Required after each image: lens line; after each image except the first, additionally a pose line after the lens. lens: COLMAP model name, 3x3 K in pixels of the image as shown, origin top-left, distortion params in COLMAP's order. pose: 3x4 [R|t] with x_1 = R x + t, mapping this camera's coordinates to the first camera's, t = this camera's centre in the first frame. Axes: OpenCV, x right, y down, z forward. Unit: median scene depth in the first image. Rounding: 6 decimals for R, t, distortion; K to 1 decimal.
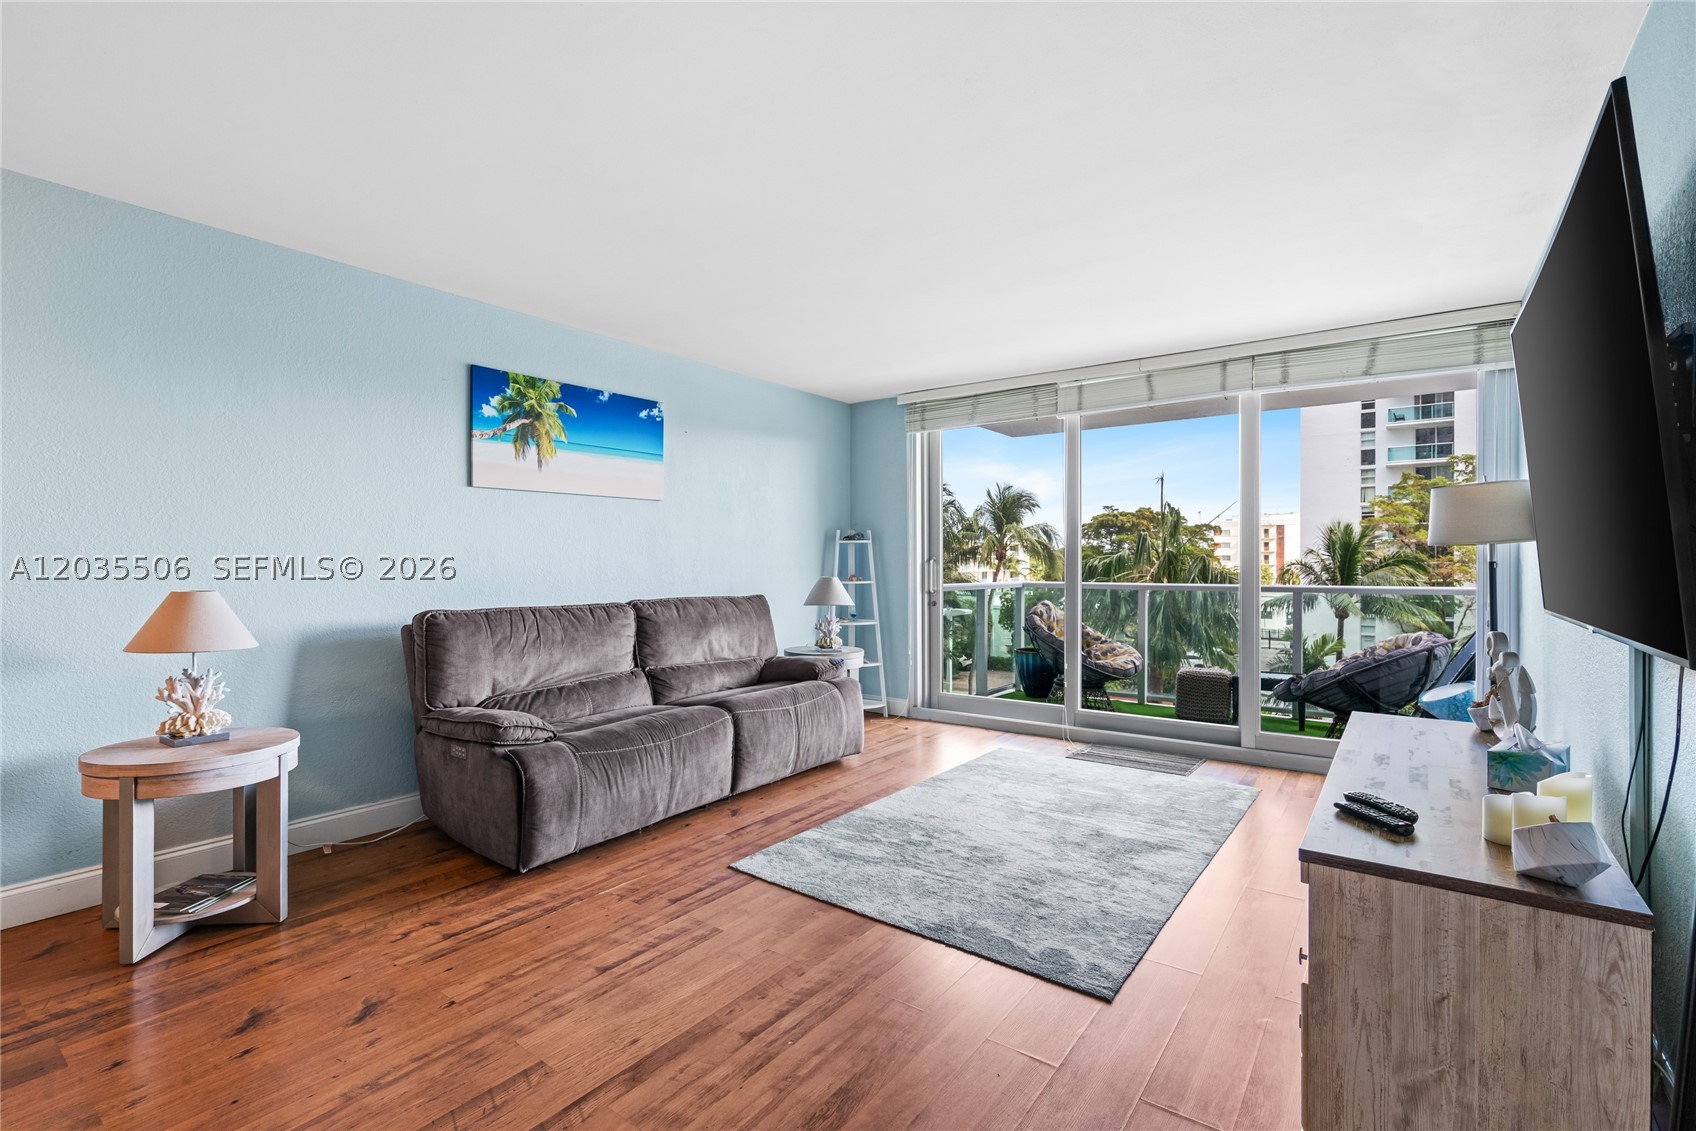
lens RADIAL K [[770.2, 0, 848.0], [0, 770.2, 565.5], [0, 0, 1]] dist [-0.013955, 0.006906]
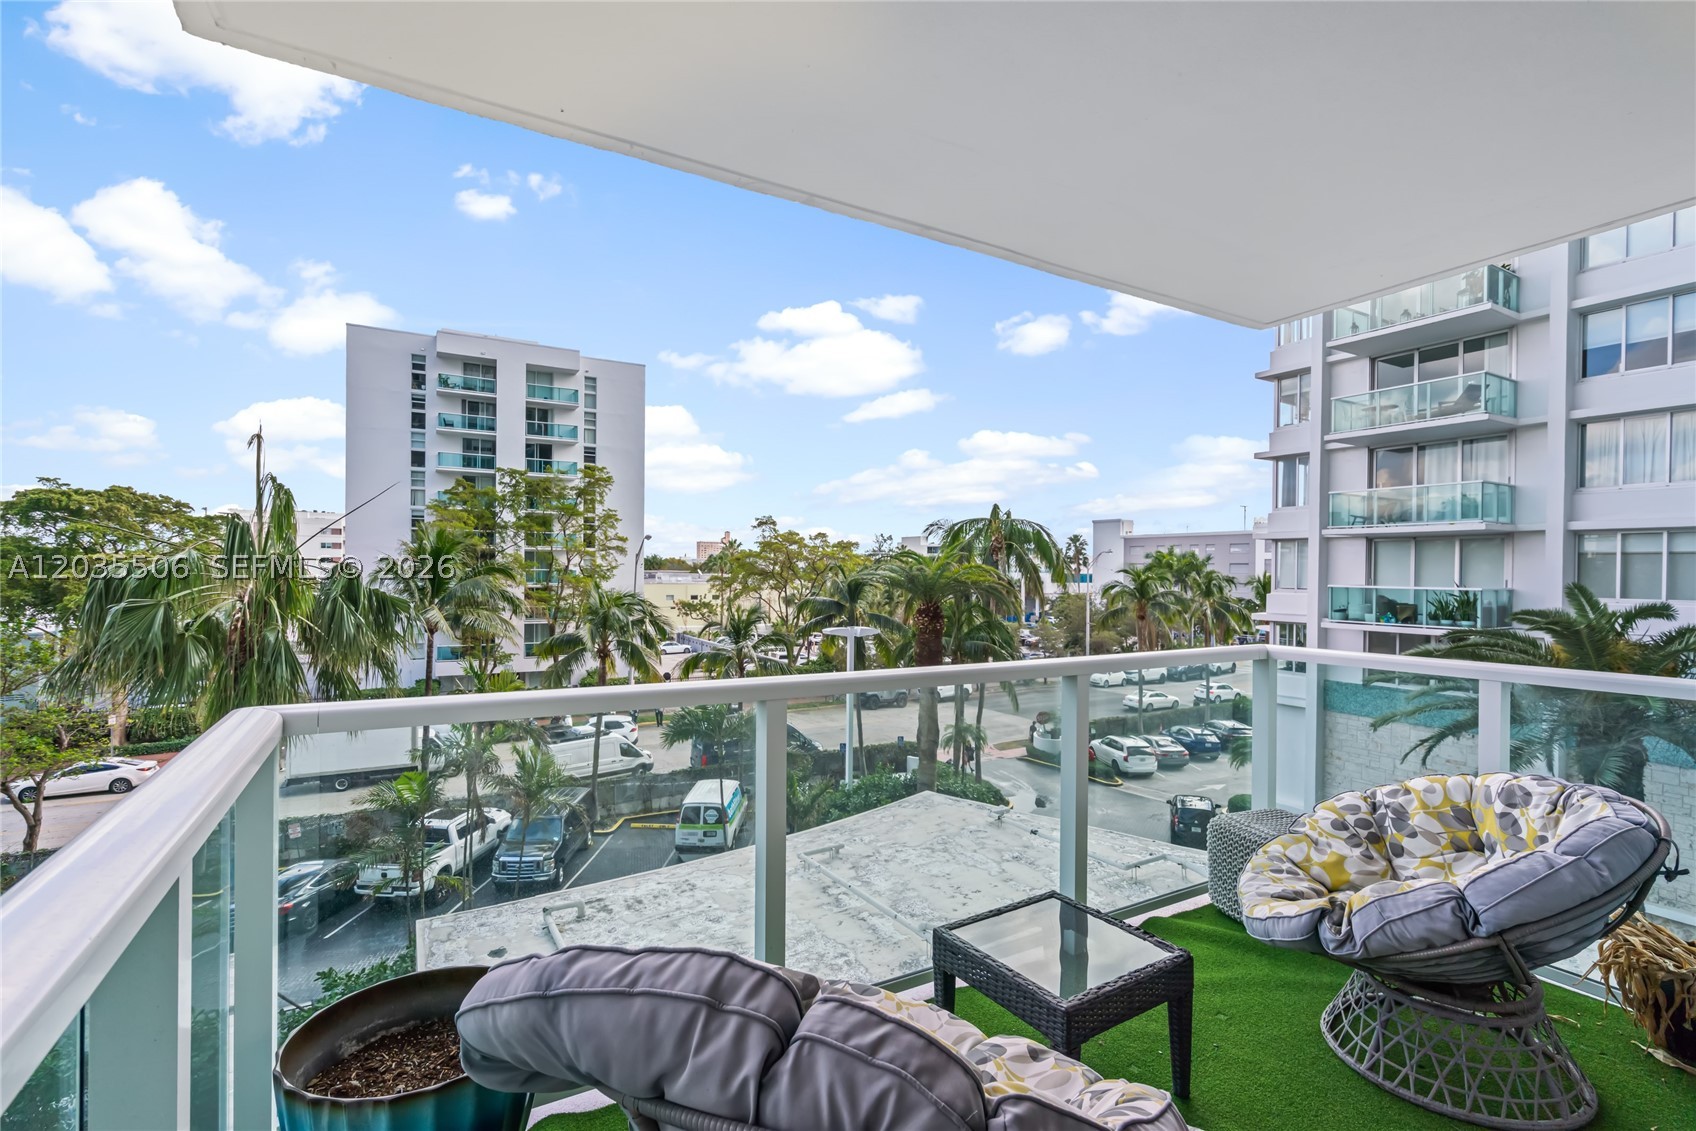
lens RADIAL K [[769.2, 0, 847.6], [0, 769.2, 575.5], [0, 0, 1]] dist [-0.013507, 0.011508]
pose [[0.403998, 0.001585, 0.914759, 0.184929], [-0.010621, 0.999939, 0.002958, -0.040481], [-0.914698, -0.010911, 0.403990, 1.571194]]
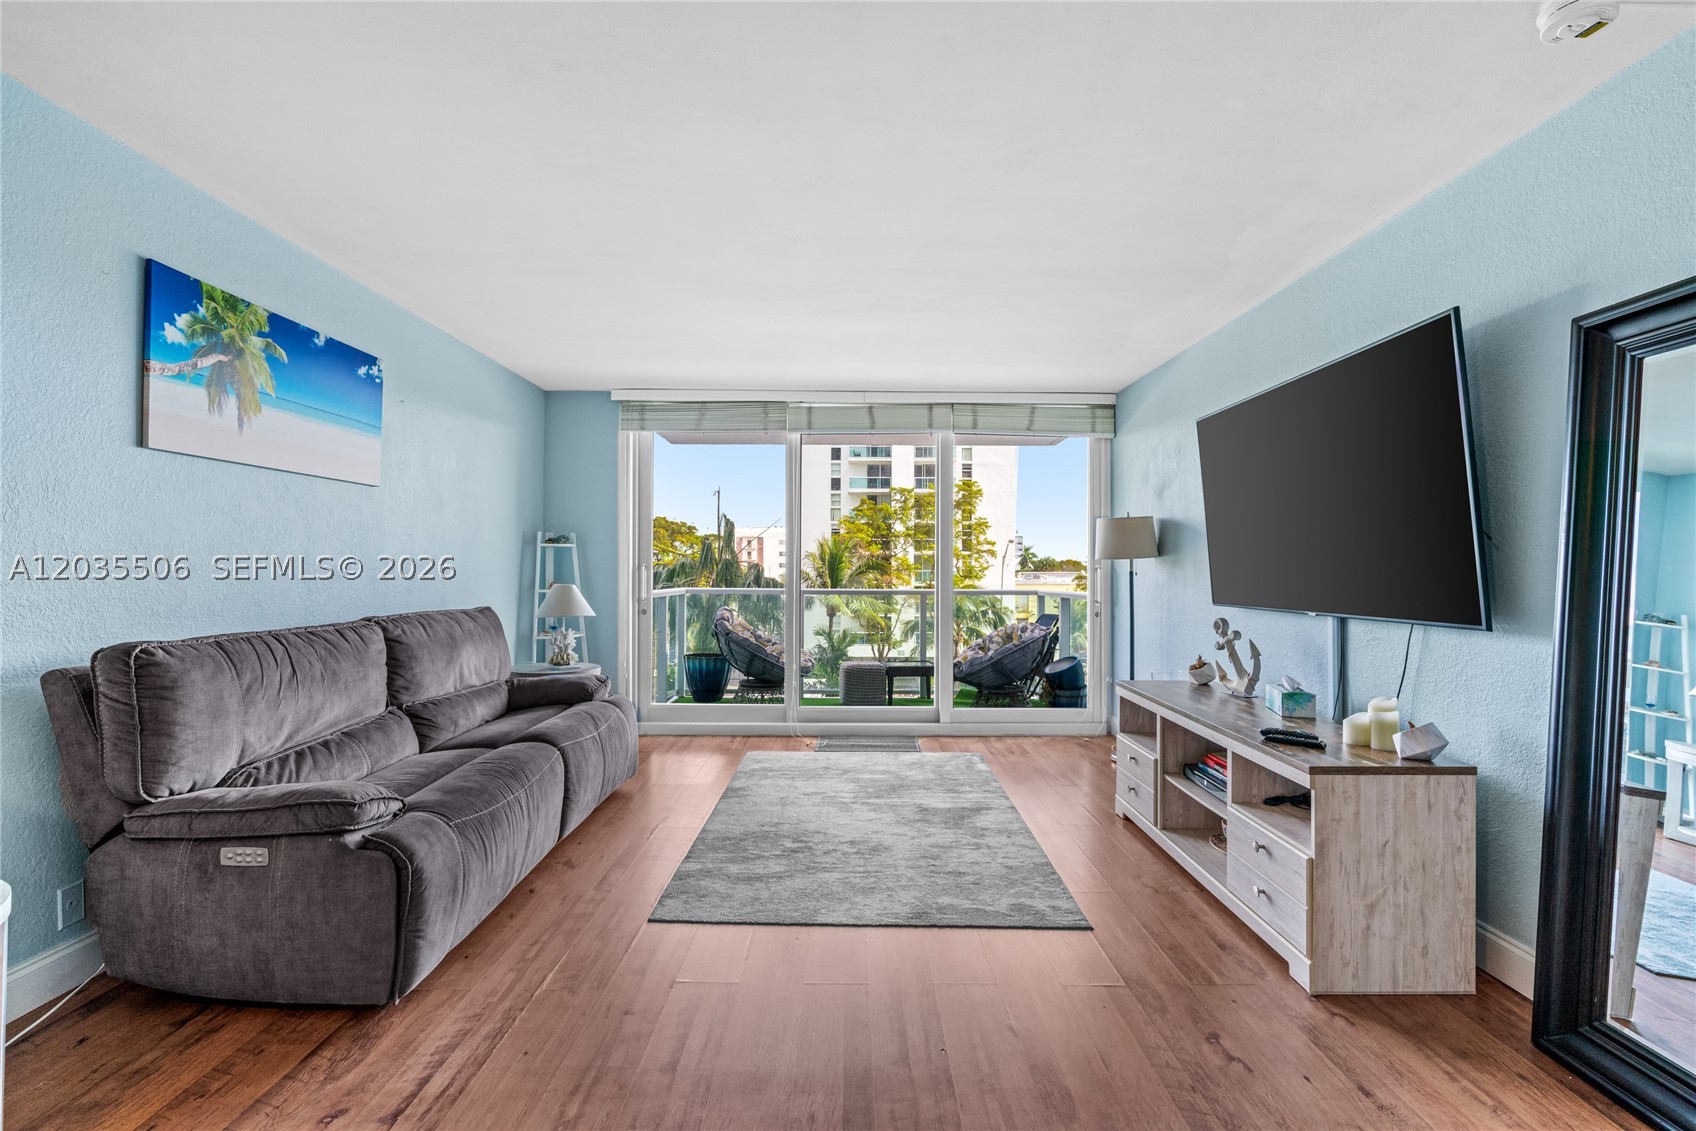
lens RADIAL K [[762.7, 0, 852.4], [0, 762.7, 560.3], [0, 0, 1]] dist [-0.012280, 0.007071]
pose [[0.800707, 0.012485, 0.598926, -0.398732], [-0.003460, 0.999863, -0.016217, -0.000395], [-0.599046, 0.010913, 0.800640, 0.140751]]
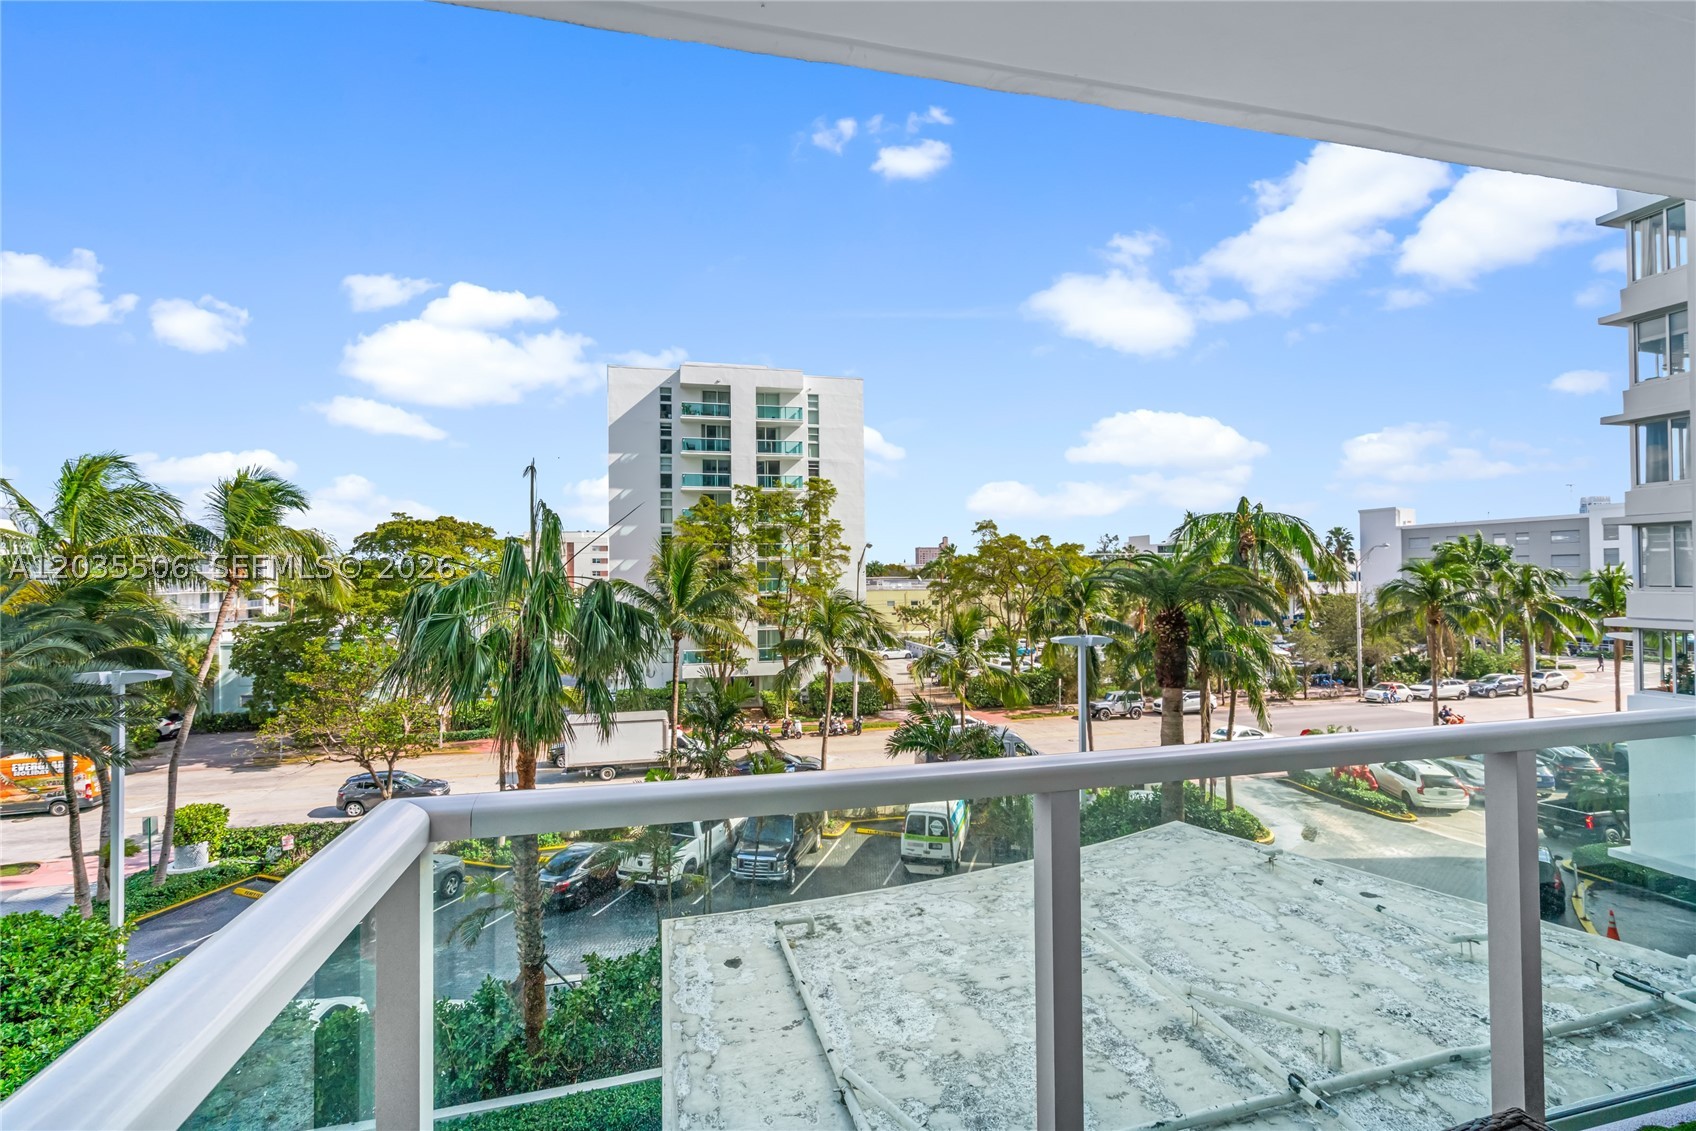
lens RADIAL K [[765.4, 0, 853.6], [0, 765.4, 564.9], [0, 0, 1]] dist [-0.004596, 0.000607]
pose [[0.637149, 0.007192, 0.770707, 0.316647], [0.008740, 0.999825, -0.016556, -0.057674], [-0.770691, 0.017284, 0.636975, 1.680263]]
